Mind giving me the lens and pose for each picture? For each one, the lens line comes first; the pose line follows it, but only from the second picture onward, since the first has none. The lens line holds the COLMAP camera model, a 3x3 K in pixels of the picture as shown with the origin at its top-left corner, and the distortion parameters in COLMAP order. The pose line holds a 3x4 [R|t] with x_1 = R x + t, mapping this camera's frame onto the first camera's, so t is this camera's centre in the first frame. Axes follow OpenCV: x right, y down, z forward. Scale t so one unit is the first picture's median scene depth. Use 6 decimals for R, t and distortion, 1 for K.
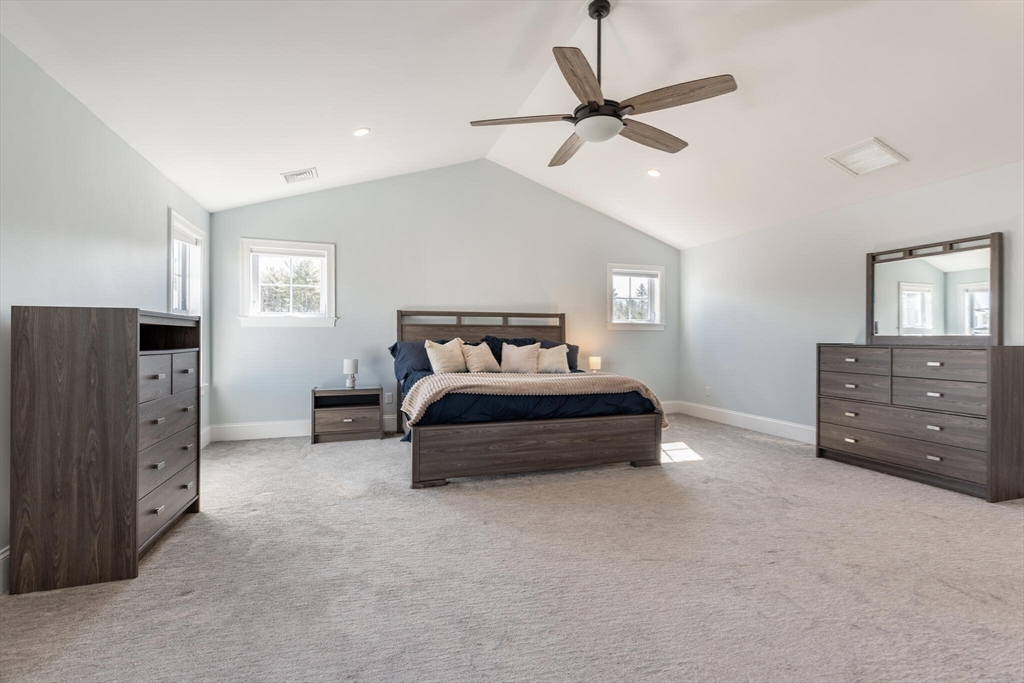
lens RADIAL K [[473.5, 0, 524.7], [0, 473.5, 336.6], [0, 0, 1]] dist [0.003722, 0.000264]
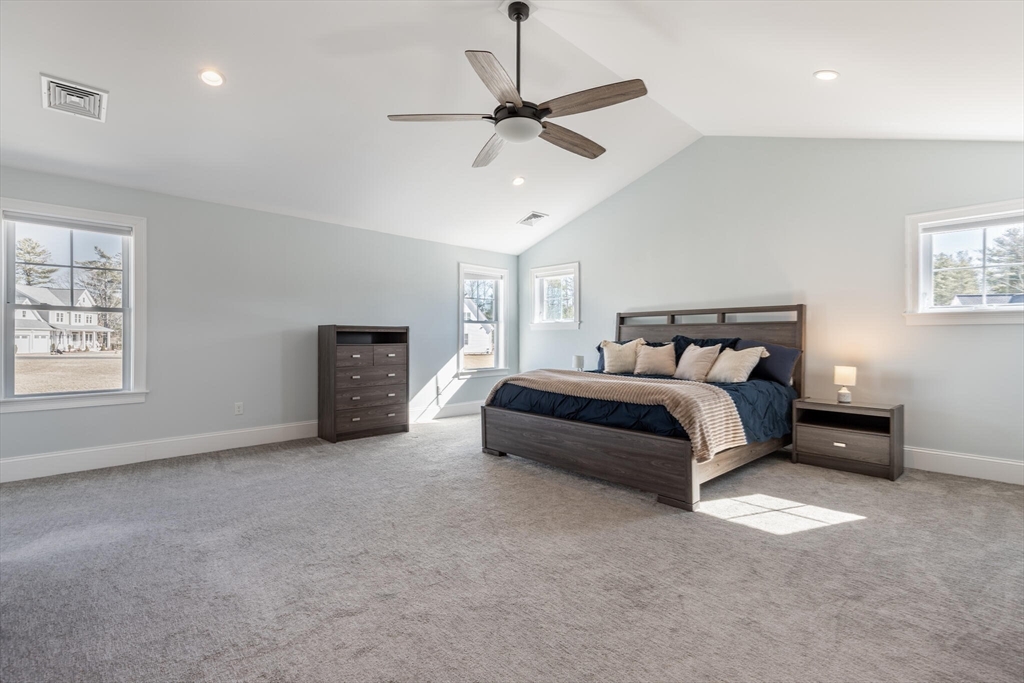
lens RADIAL K [[473.5, 0, 524.7], [0, 473.5, 336.6], [0, 0, 1]] dist [0.003722, 0.000264]
pose [[0.415482, -0.005193, -0.909587, 0.882698], [0.002180, 0.999987, -0.004714, 0.004967], [0.909599, -0.000024, 0.415487, 0.485722]]
